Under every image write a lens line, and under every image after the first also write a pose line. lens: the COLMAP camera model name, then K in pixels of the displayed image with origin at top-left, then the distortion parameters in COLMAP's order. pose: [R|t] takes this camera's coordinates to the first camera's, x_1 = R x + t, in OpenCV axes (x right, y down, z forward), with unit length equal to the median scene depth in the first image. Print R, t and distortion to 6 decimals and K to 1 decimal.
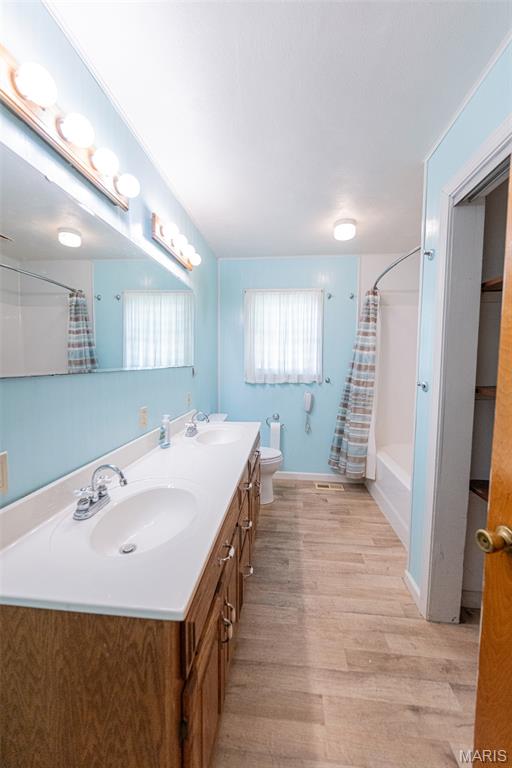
lens RADIAL K [[300.9, 0, 257.9], [0, 300.9, 384.7], [0, 0, 1]] dist [0.002151, 0.000137]
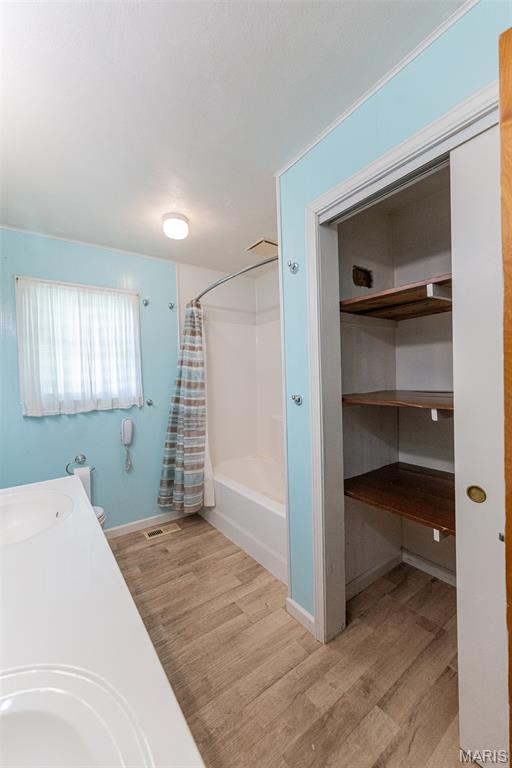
lens RADIAL K [[300.9, 0, 257.9], [0, 300.9, 384.7], [0, 0, 1]] dist [0.002151, 0.000137]
pose [[0.746301, -0.045579, 0.664047, -0.105035], [0.086642, 0.995817, -0.029022, -0.014947], [-0.659946, 0.079194, 0.747128, 0.193610]]
